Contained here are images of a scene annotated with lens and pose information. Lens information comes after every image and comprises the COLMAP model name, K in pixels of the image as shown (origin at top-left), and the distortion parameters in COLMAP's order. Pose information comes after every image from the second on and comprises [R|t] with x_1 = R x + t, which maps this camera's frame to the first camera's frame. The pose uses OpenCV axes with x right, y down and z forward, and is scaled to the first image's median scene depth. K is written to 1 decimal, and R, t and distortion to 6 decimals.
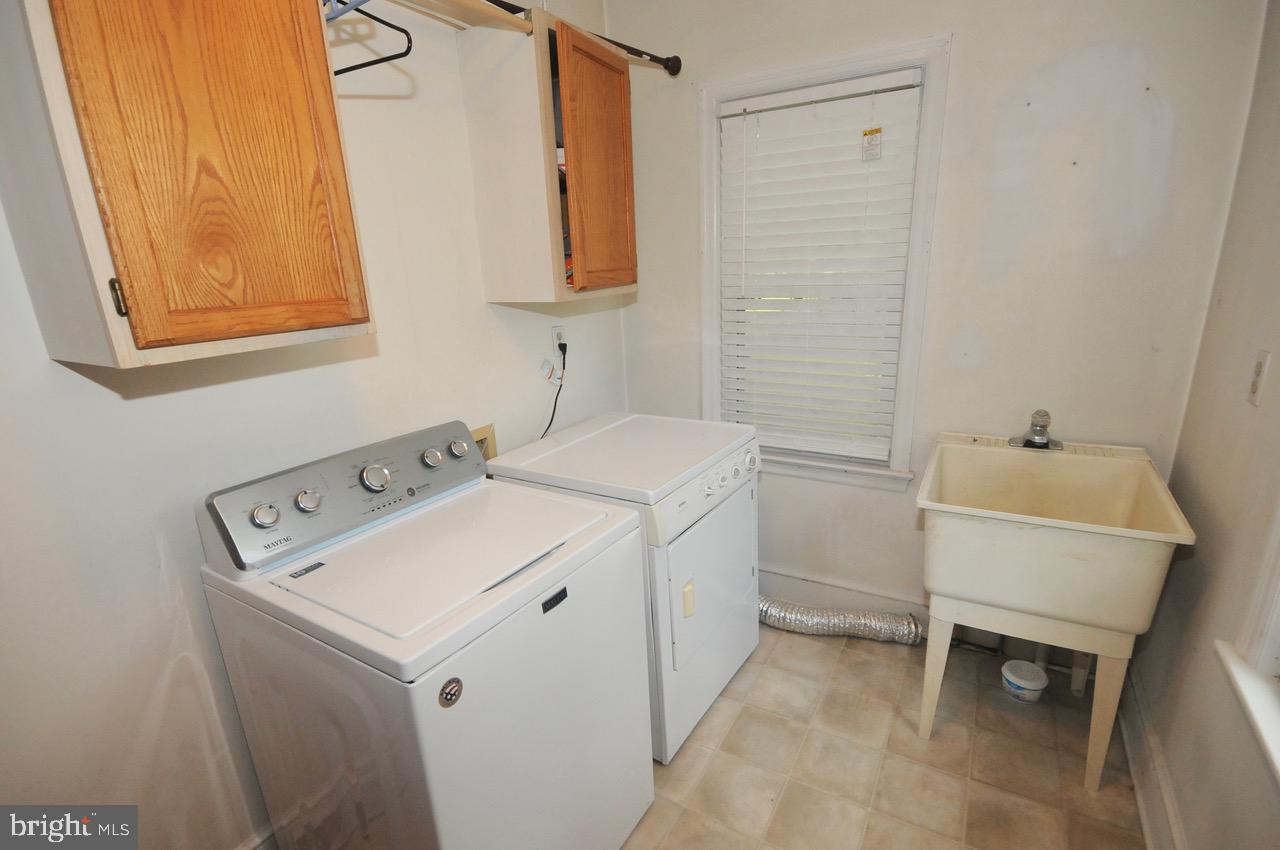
lens RADIAL K [[614.6, 0, 638.8], [0, 614.6, 449.4], [0, 0, 1]] dist [0.013083, -0.008451]
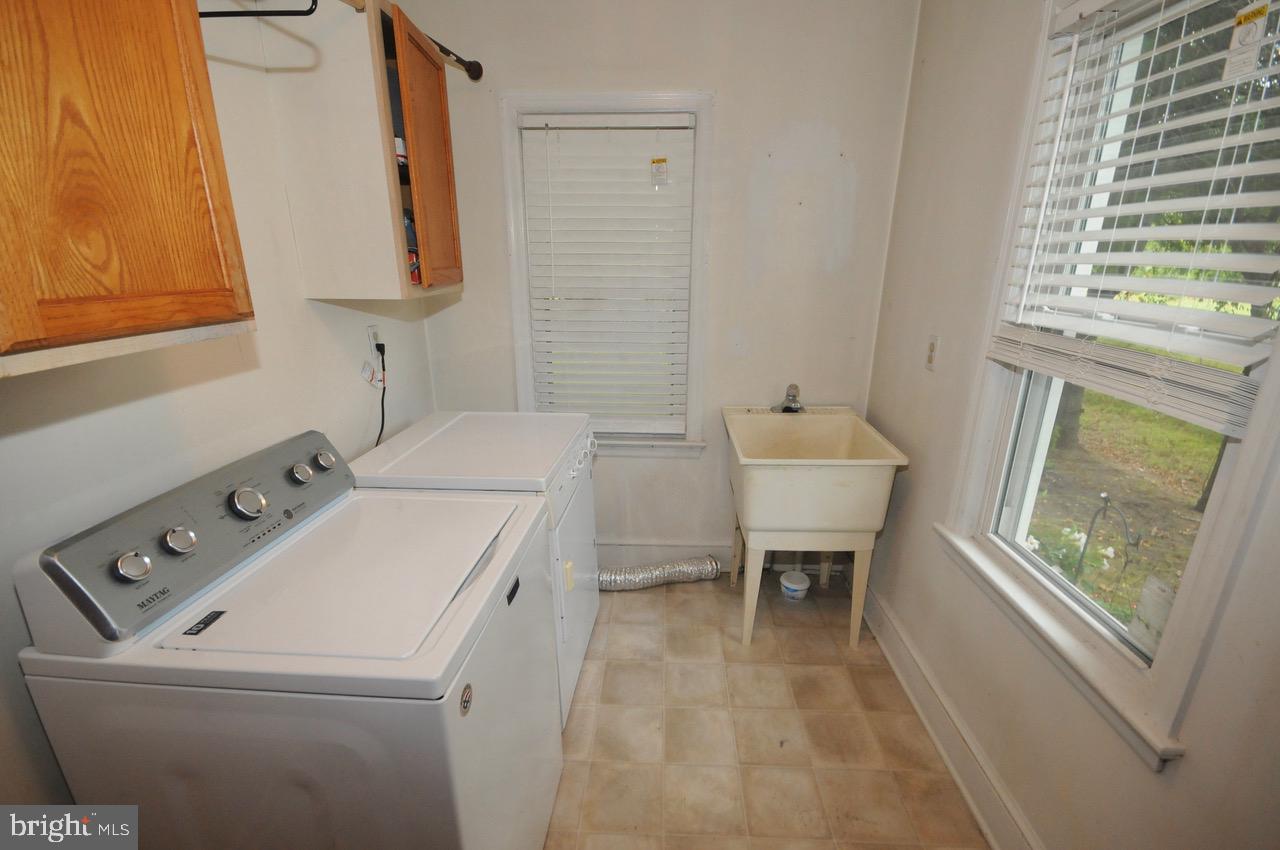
lens RADIAL K [[574.8, 0, 644.1], [0, 574.8, 449.2], [0, 0, 1]] dist [0.011590, -0.013400]
pose [[0.879126, -0.107308, 0.464352, -0.265115], [0.103069, 0.994073, 0.034589, 0.000941], [-0.465311, 0.017452, 0.884975, 0.038756]]
